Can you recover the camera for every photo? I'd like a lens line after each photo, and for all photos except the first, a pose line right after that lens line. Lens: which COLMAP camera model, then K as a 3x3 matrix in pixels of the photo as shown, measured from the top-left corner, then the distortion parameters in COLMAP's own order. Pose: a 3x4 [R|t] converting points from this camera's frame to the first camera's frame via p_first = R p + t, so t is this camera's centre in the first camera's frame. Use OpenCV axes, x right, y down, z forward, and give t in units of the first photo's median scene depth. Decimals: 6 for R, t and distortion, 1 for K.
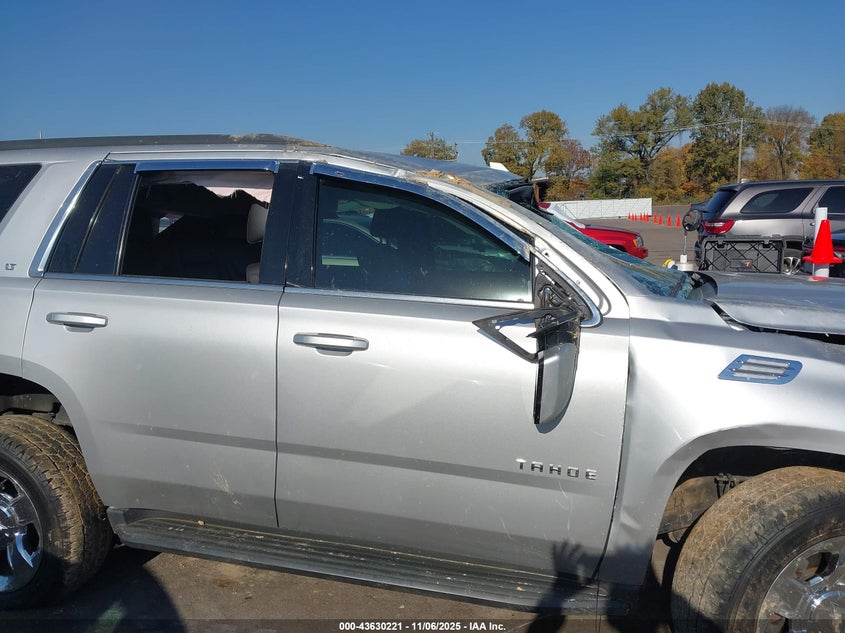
lens RADIAL K [[667.5, 0, 413.5], [0, 667.5, 308.9], [0, 0, 1]] dist [0.020140, -0.018609]
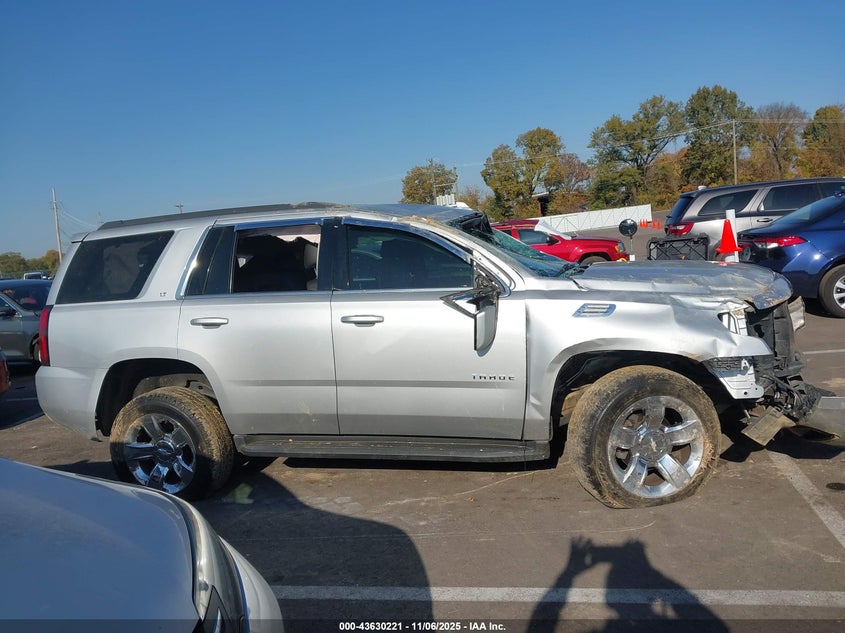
lens RADIAL K [[667.5, 0, 430.5], [0, 667.5, 315.3], [0, 0, 1]] dist [0.020140, -0.018609]
pose [[0.996555, -0.082711, 0.006136, 0.039674], [0.082845, 0.996217, -0.026255, 0.089990], [-0.003941, 0.026673, 0.999636, -0.673770]]
